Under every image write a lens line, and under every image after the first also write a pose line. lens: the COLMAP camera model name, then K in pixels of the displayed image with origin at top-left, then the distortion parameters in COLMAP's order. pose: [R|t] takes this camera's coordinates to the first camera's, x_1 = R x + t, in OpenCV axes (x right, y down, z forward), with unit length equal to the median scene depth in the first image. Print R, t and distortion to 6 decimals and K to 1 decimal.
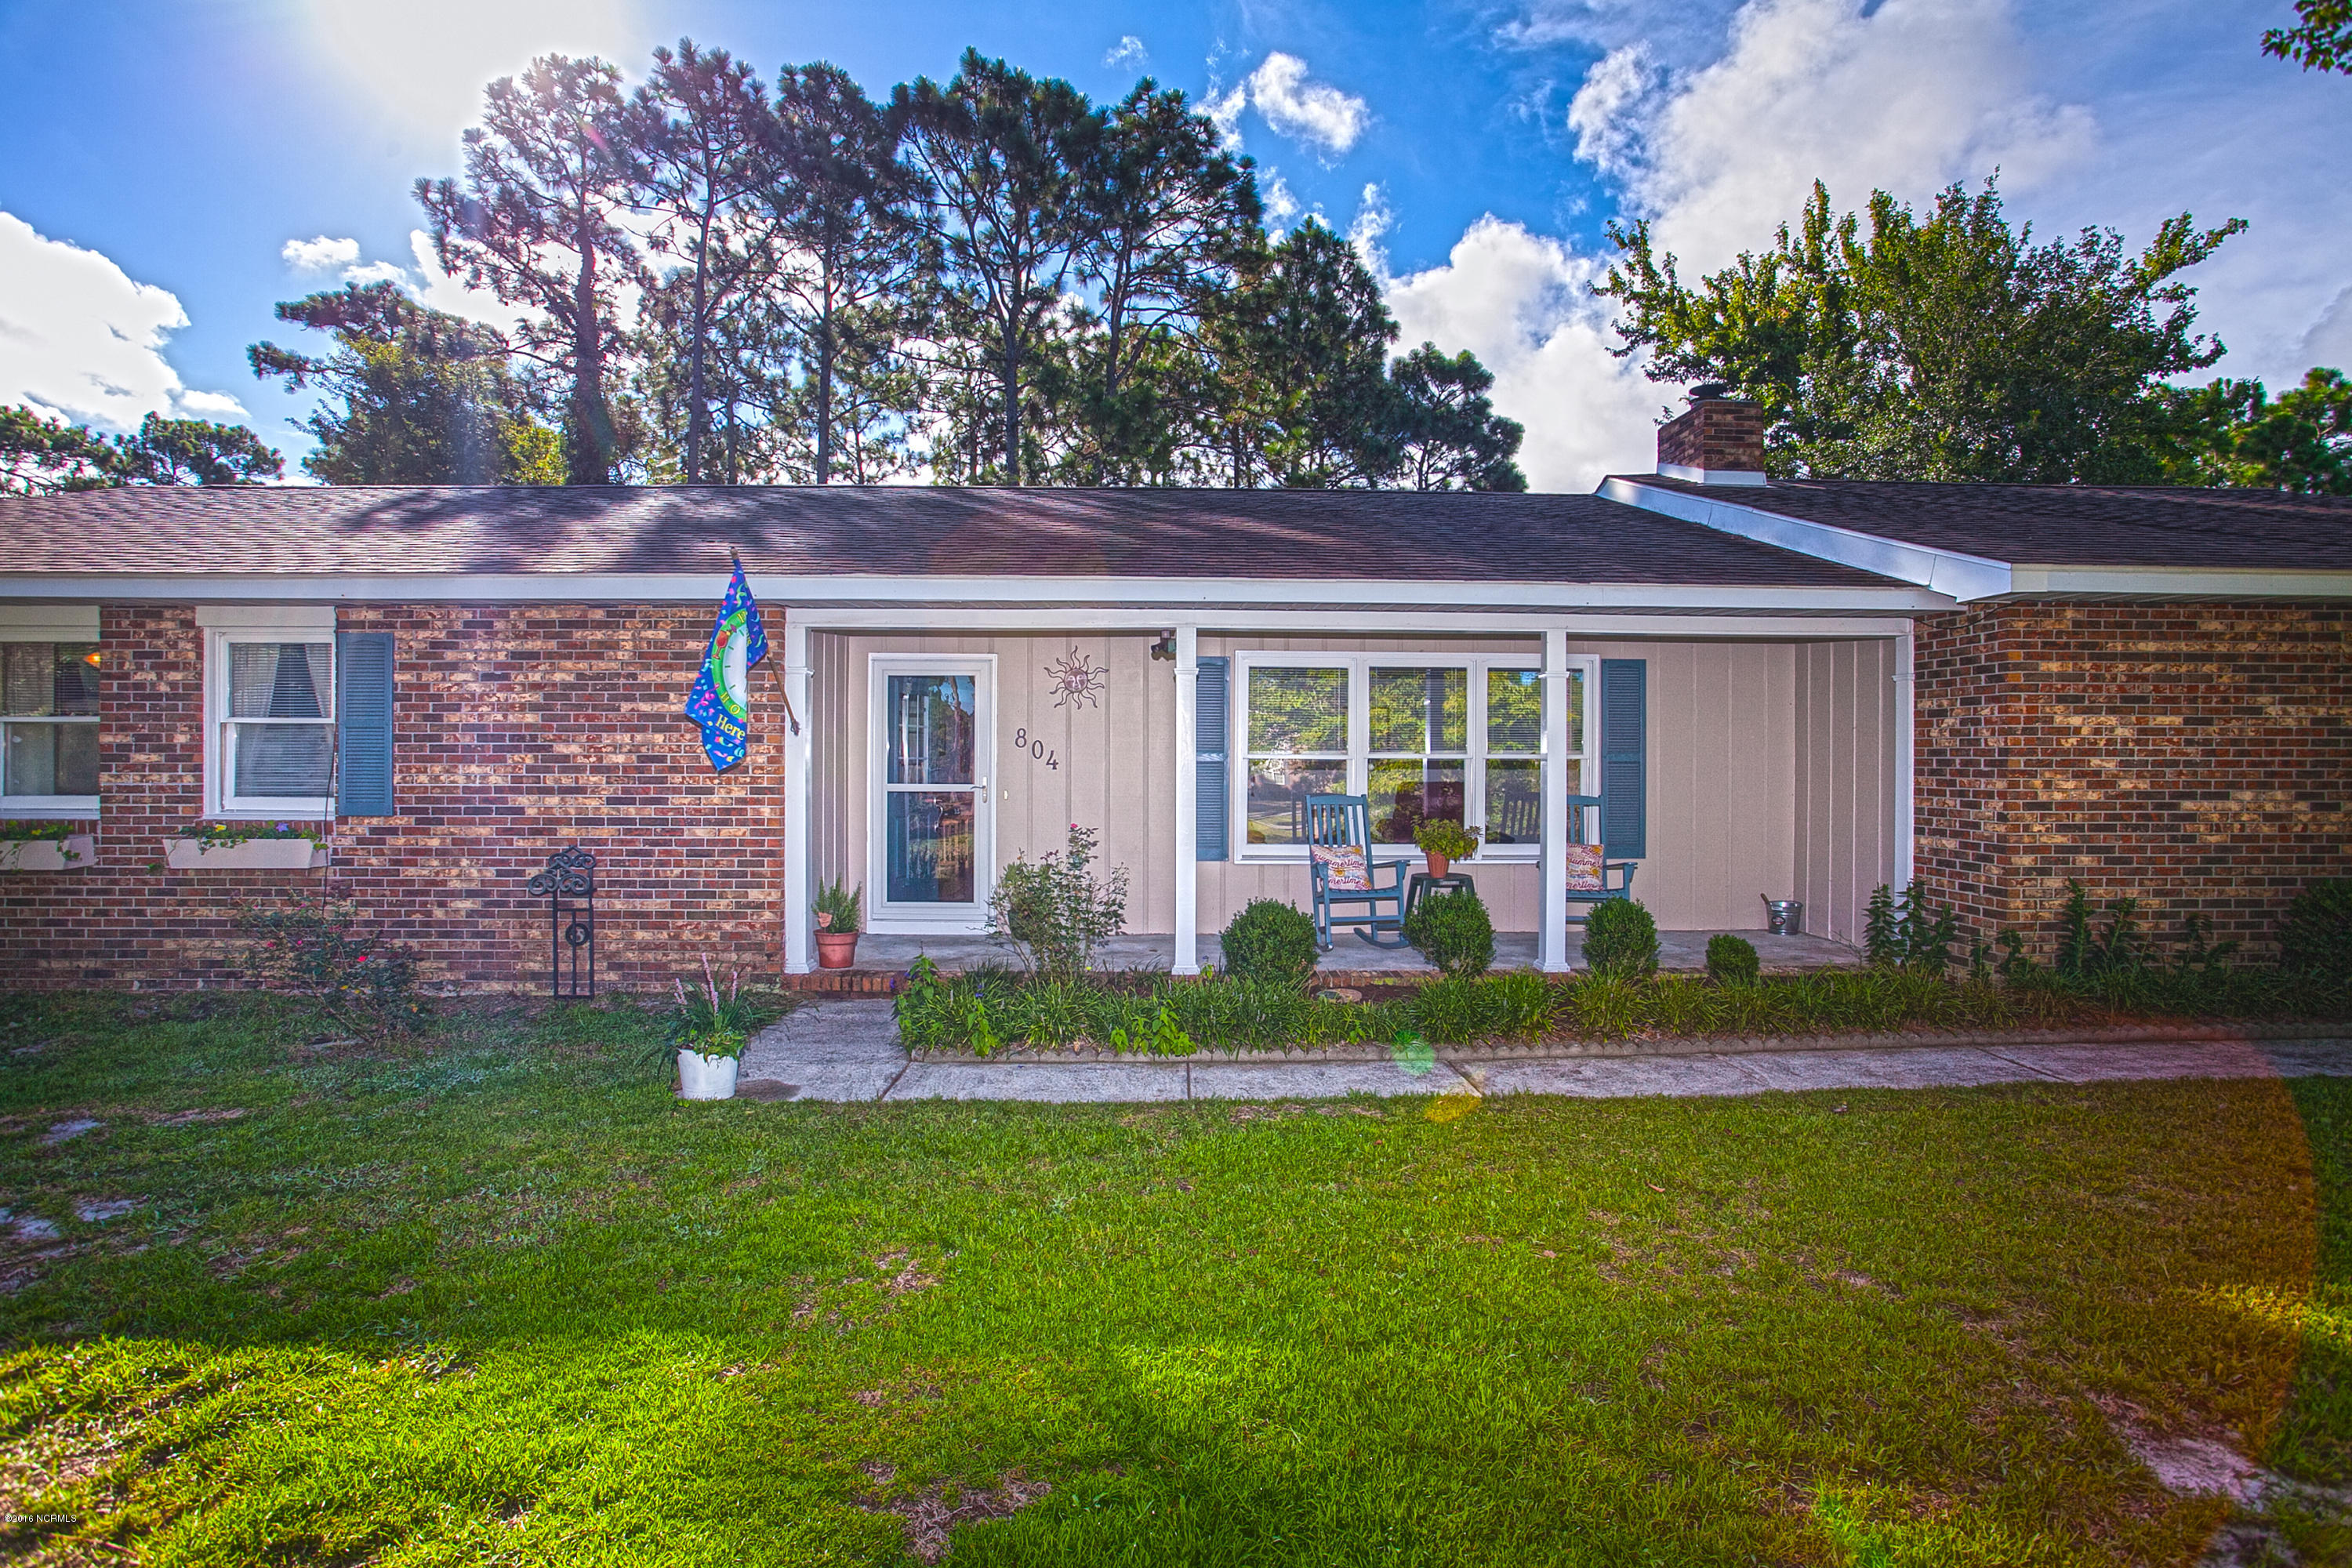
lens RADIAL K [[1120.9, 0, 1181.9], [0, 1120.9, 764.6], [0, 0, 1]] dist [-0.031683, 0.005218]
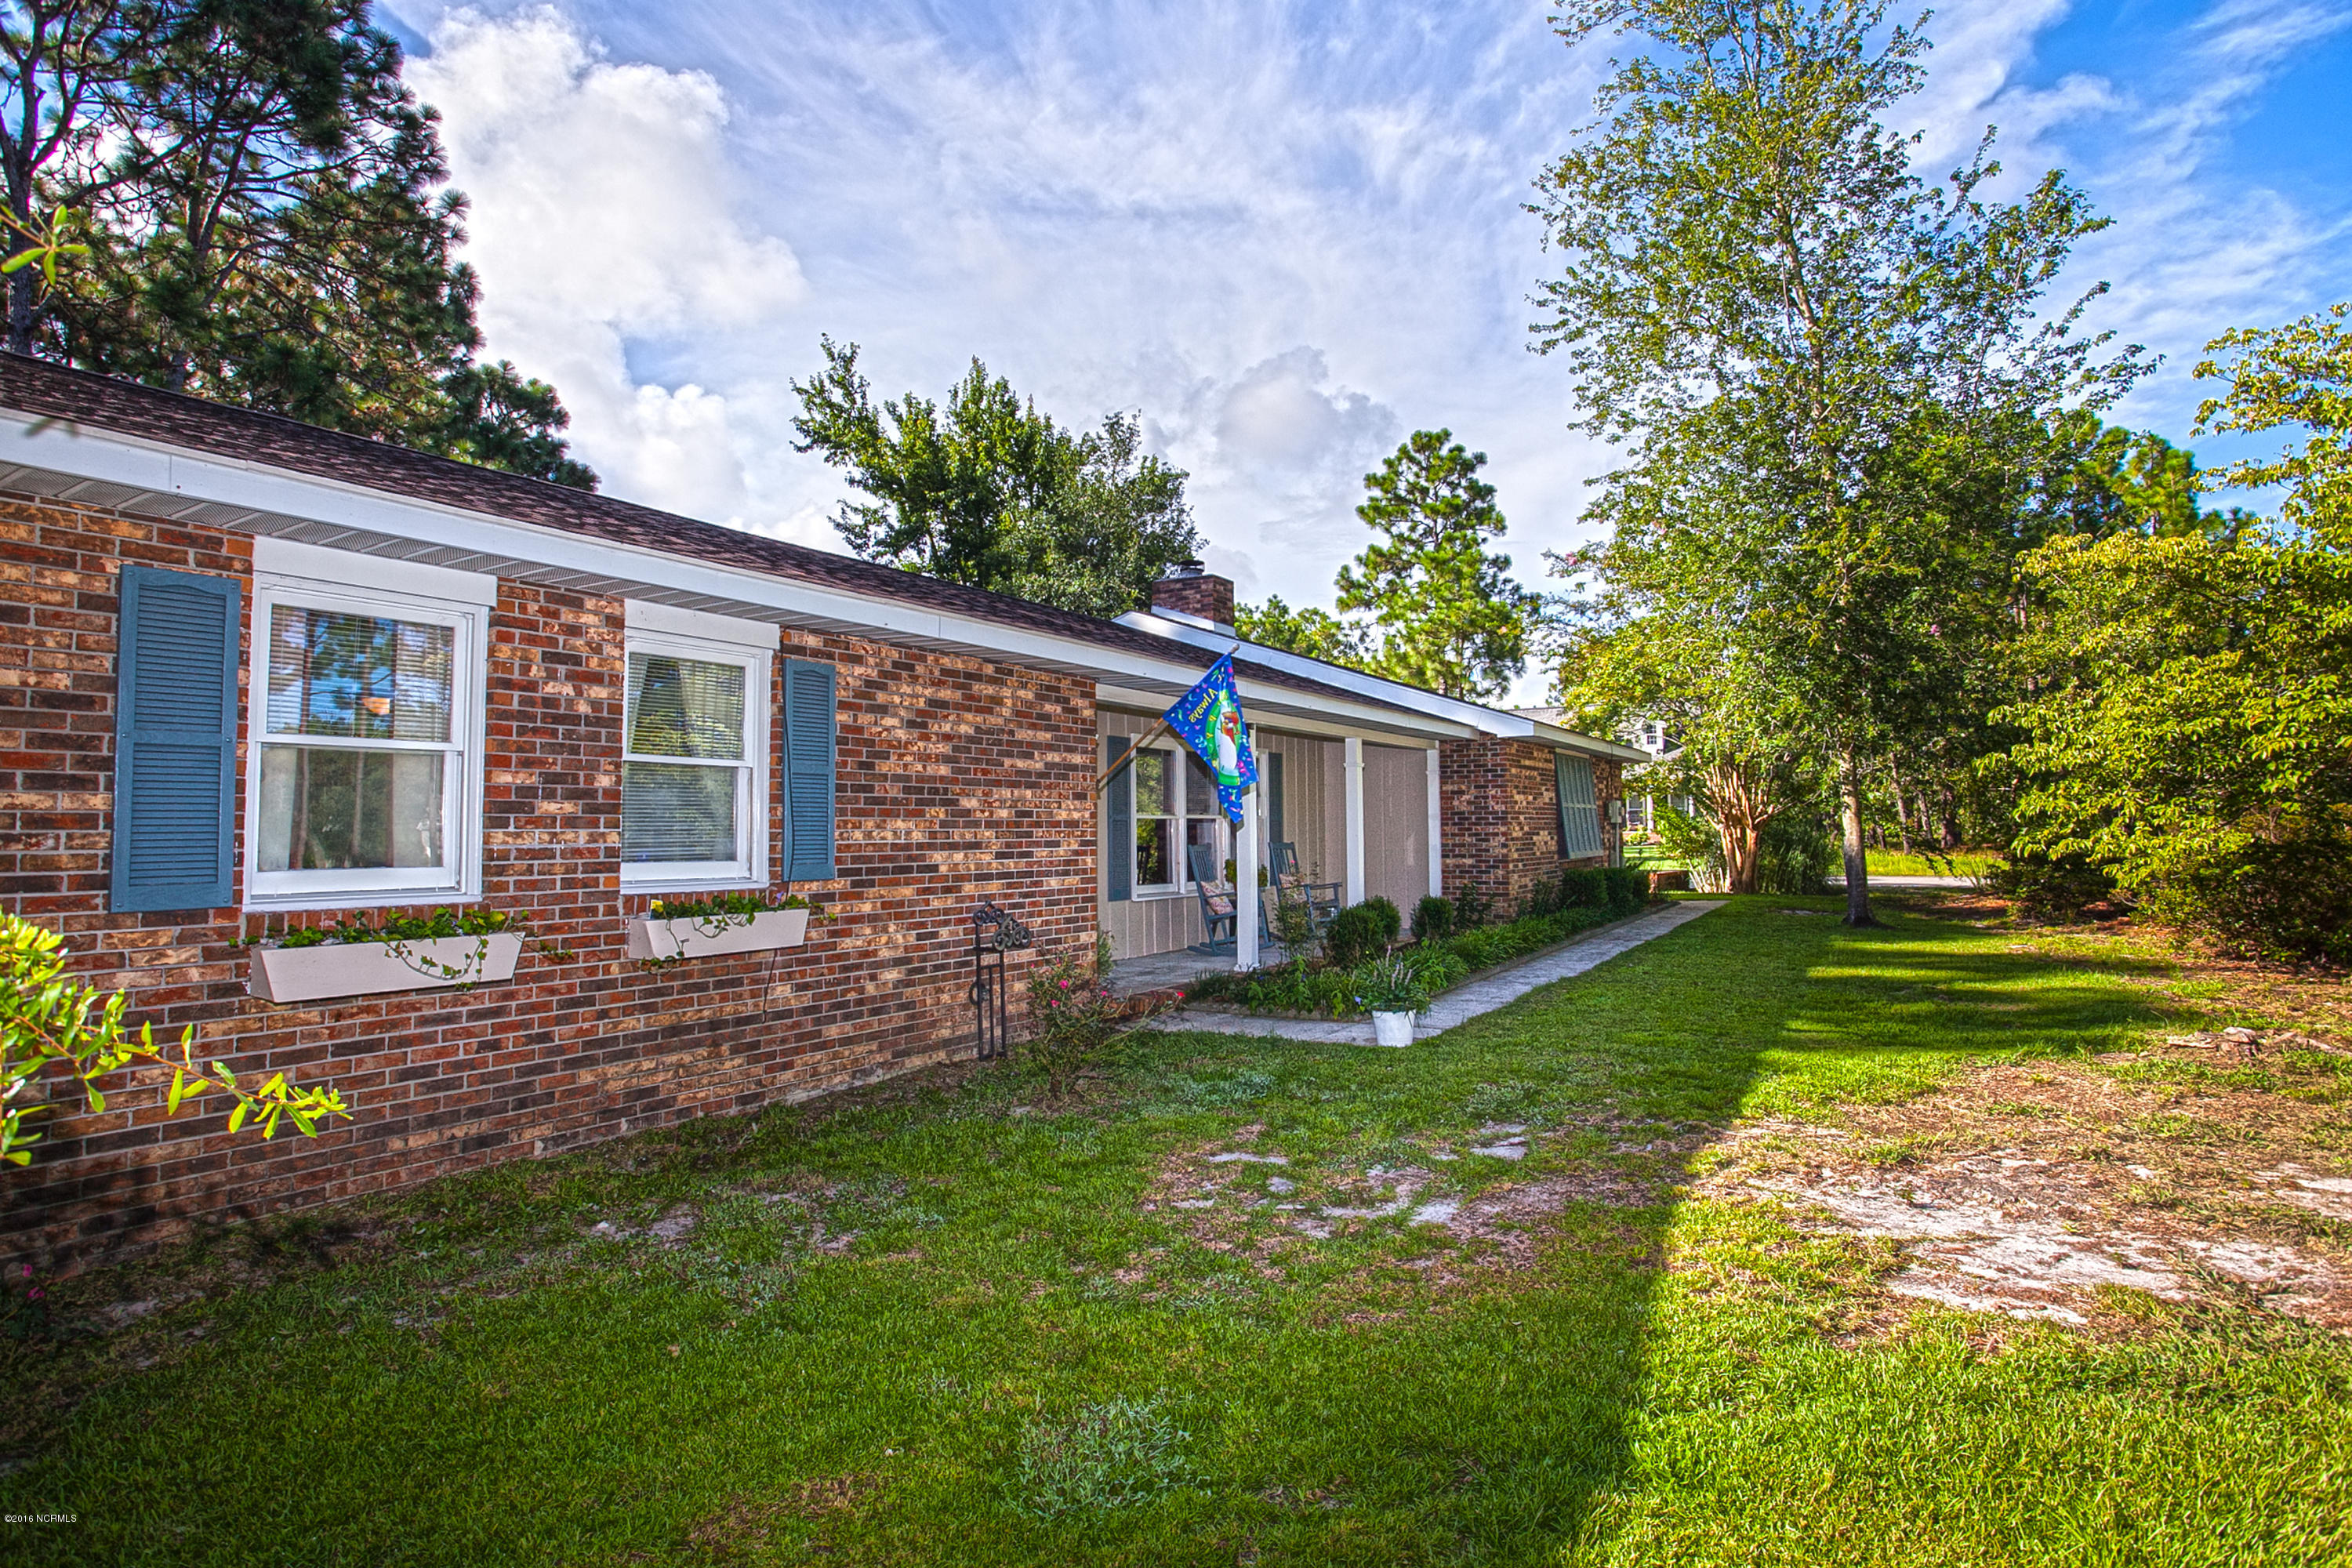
lens RADIAL K [[1233.2, 0, 1179.8], [0, 1233.2, 785.2], [0, 0, 1]] dist [-0.037324, 0.000248]
pose [[0.549476, 0.024169, 0.835160, -1.355444], [0.019669, 0.998930, -0.041849, 0.019190], [-0.835278, 0.039422, 0.548412, 0.252372]]
